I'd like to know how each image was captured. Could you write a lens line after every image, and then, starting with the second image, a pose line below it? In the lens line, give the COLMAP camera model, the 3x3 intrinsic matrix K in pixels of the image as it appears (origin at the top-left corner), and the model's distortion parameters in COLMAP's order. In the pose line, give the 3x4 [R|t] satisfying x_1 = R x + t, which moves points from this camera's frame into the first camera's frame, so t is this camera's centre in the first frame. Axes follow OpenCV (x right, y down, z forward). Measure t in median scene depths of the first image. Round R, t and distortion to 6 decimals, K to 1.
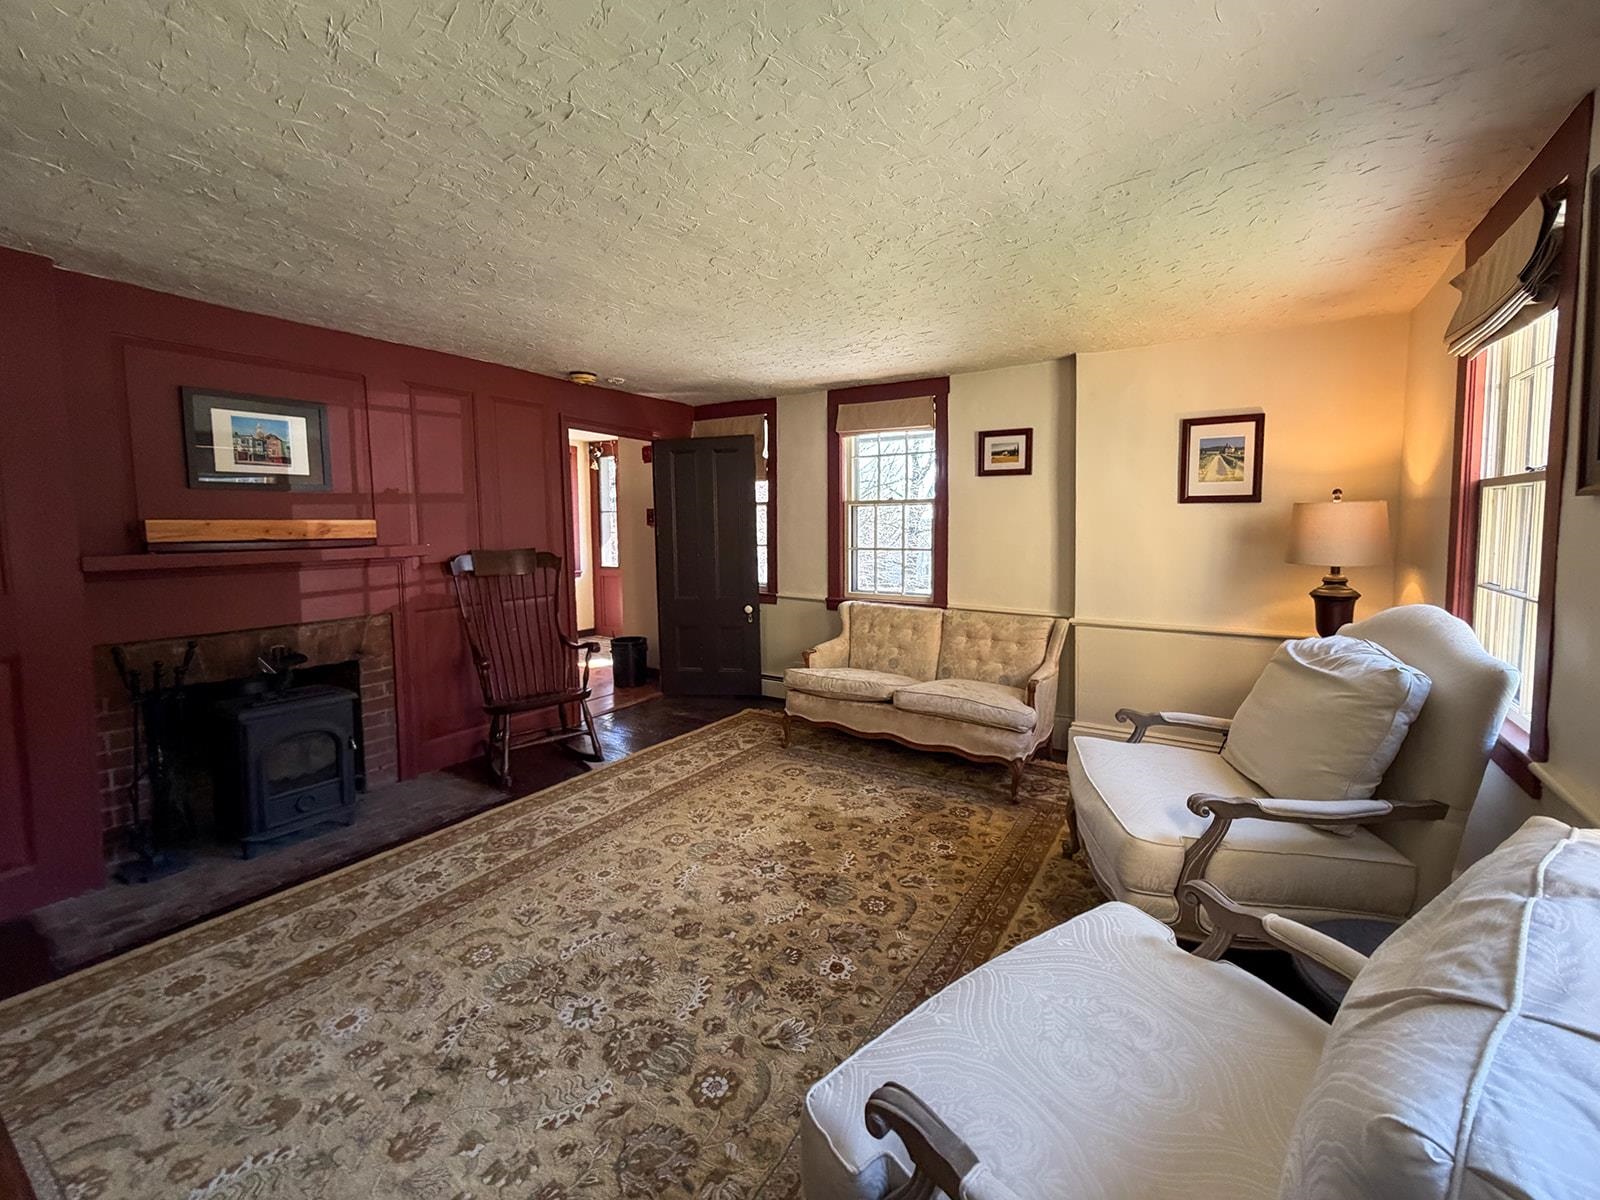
lens RADIAL K [[649.6, 0, 809.6], [0, 649.6, 589.3], [0, 0, 1]] dist [-0.002043, 0.000165]
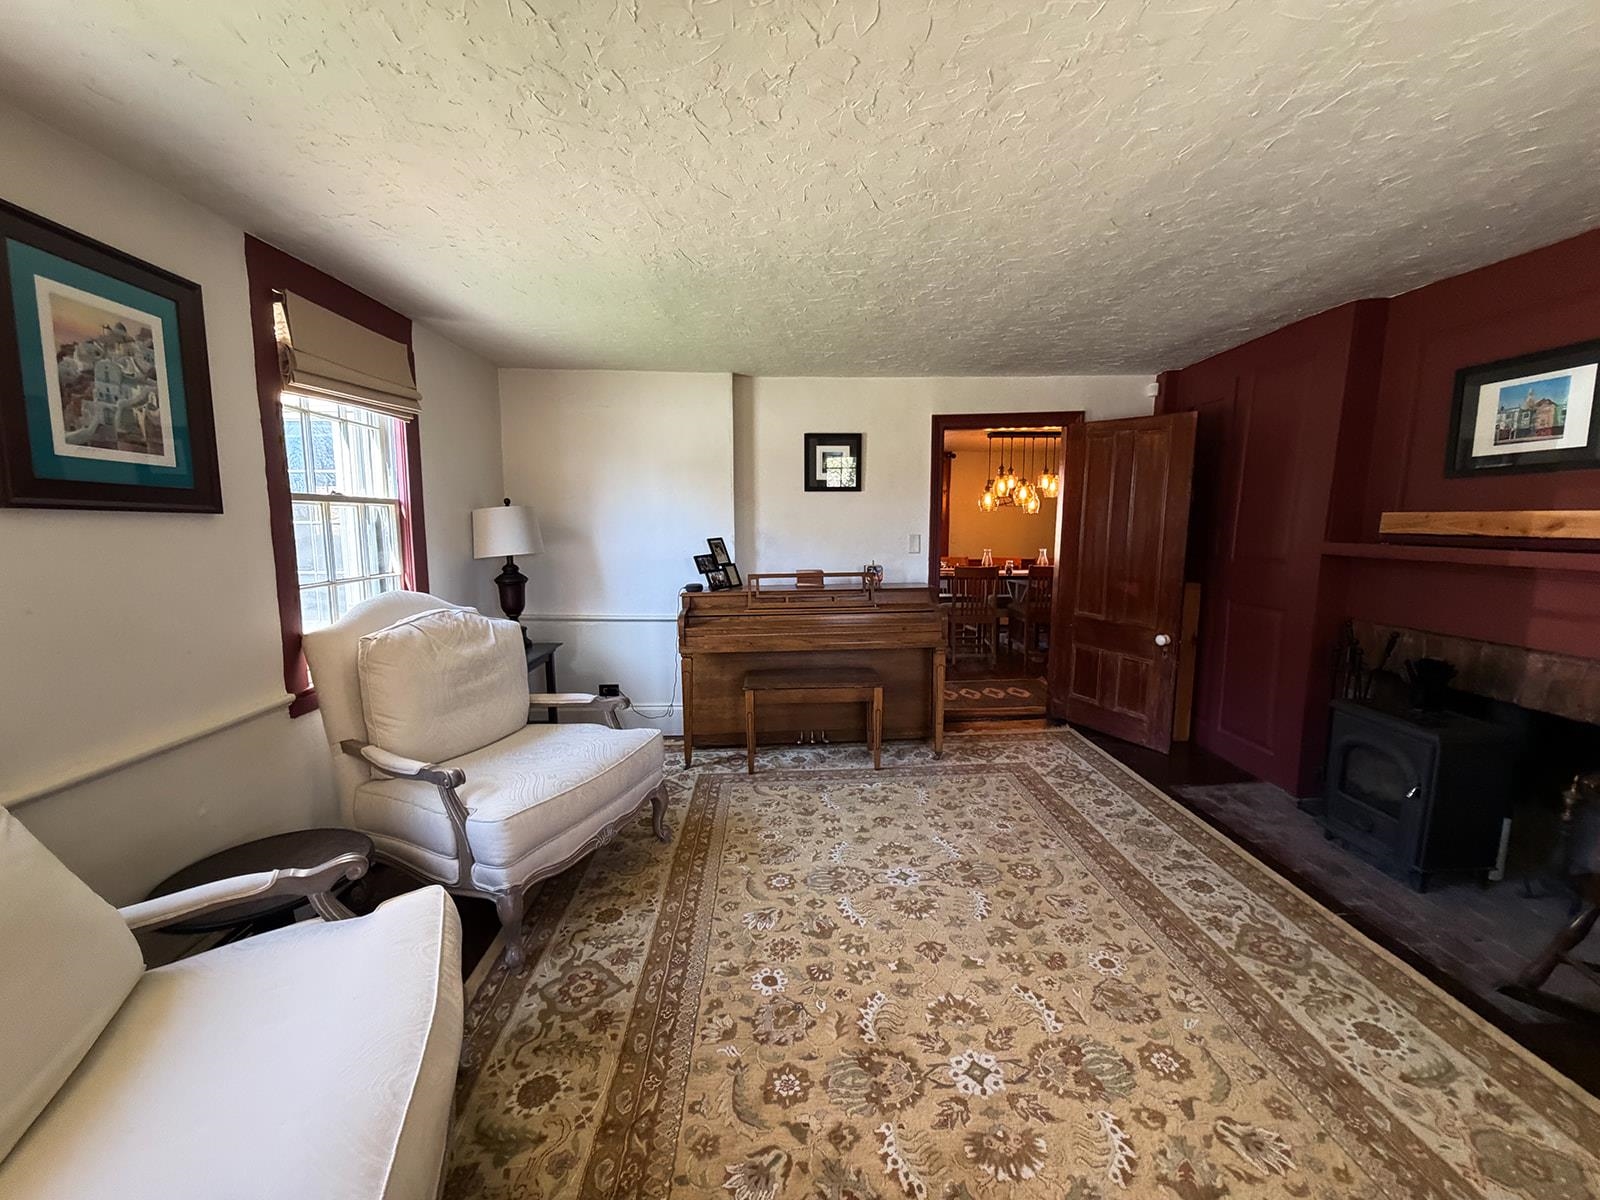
lens RADIAL K [[649.6, 0, 811.7], [0, 649.6, 606.4], [0, 0, 1]] dist [-0.002043, 0.000165]
pose [[-0.811557, 0.087524, -0.577680, 0.415825], [-0.051651, 0.974098, 0.220148, -0.149117], [0.581985, 0.208501, -0.786016, 1.389852]]
